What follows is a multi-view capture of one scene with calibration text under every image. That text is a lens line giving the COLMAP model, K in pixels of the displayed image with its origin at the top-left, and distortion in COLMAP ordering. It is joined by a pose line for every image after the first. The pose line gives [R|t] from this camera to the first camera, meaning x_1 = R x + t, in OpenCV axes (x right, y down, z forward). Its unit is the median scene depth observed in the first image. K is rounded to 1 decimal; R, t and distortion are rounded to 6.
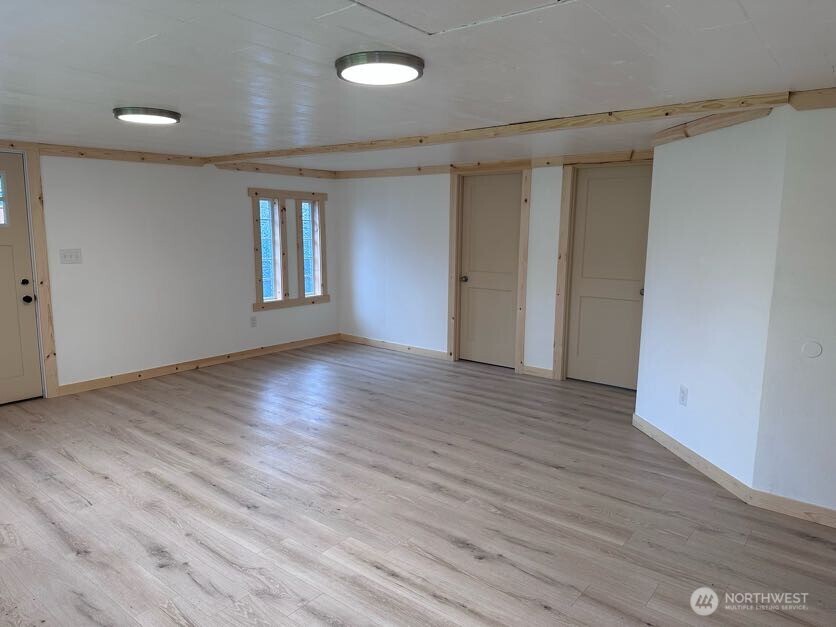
lens RADIAL K [[591.5, 0, 416.8], [0, 591.5, 318.4], [0, 0, 1]] dist [0.031480, -0.004593]
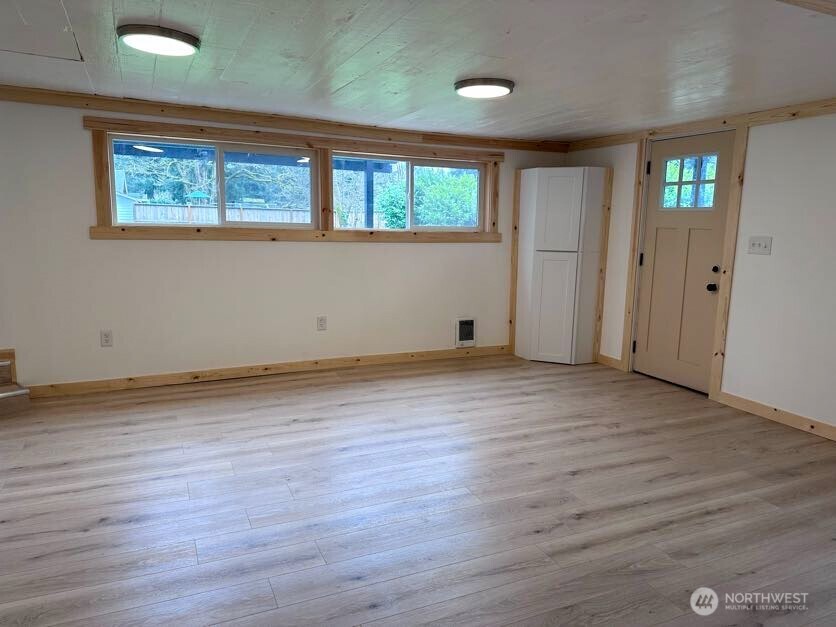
lens RADIAL K [[596.4, 0, 418.0], [0, 596.4, 313.5], [0, 0, 1]] dist [-0.010755, -0.006061]
pose [[-0.466457, 0.115725, -0.876941, 0.413714], [-0.173025, 0.960315, 0.218762, -0.126270], [0.867457, 0.253775, -0.427922, 1.098456]]
